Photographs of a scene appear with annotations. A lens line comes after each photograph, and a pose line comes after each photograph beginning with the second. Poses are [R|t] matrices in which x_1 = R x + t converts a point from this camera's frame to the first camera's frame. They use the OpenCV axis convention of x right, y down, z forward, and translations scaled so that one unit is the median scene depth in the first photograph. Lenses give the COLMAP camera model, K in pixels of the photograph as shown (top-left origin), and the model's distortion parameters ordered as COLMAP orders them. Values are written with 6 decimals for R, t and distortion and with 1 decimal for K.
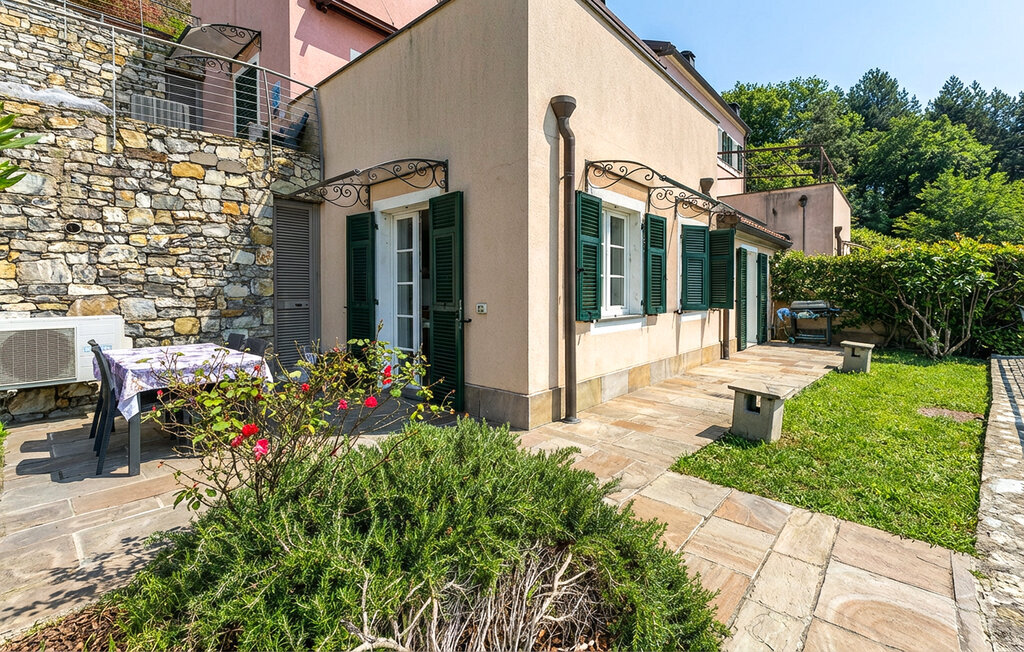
lens RADIAL K [[459.8, 0, 501.6], [0, 459.8, 303.1], [0, 0, 1]] dist [0.000838, -0.000041]
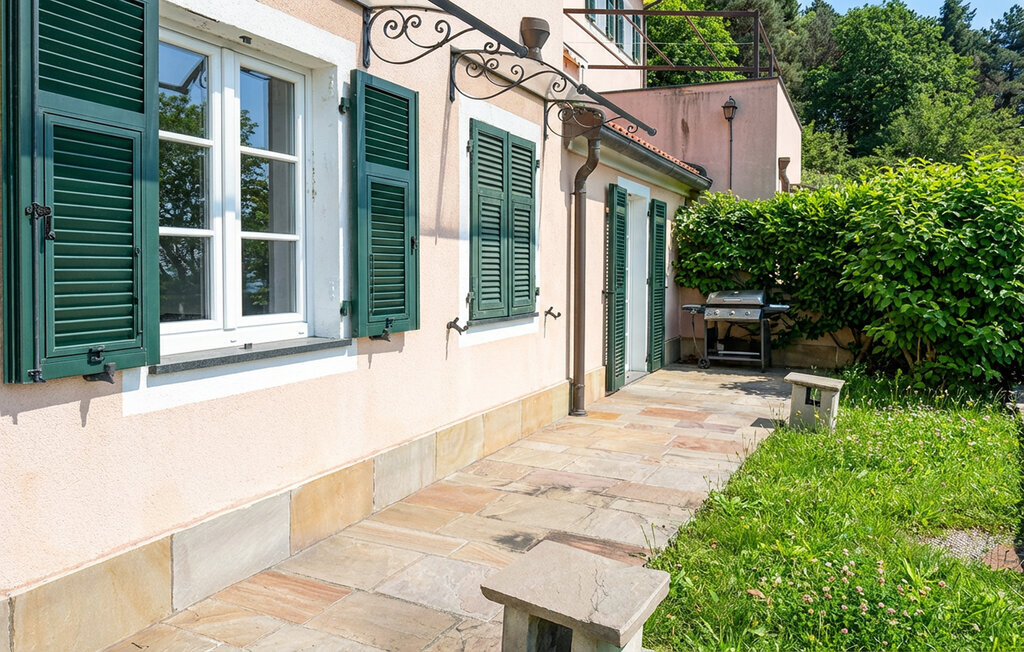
lens RADIAL K [[720.1, 0, 512.1], [0, 720.1, 323.8], [0, 0, 1]] dist [0.006303, -0.000061]
pose [[0.961925, -0.018838, 0.272665, 0.234854], [0.004272, 0.998536, 0.053918, -0.015403], [-0.273282, -0.050701, 0.960597, 0.327229]]
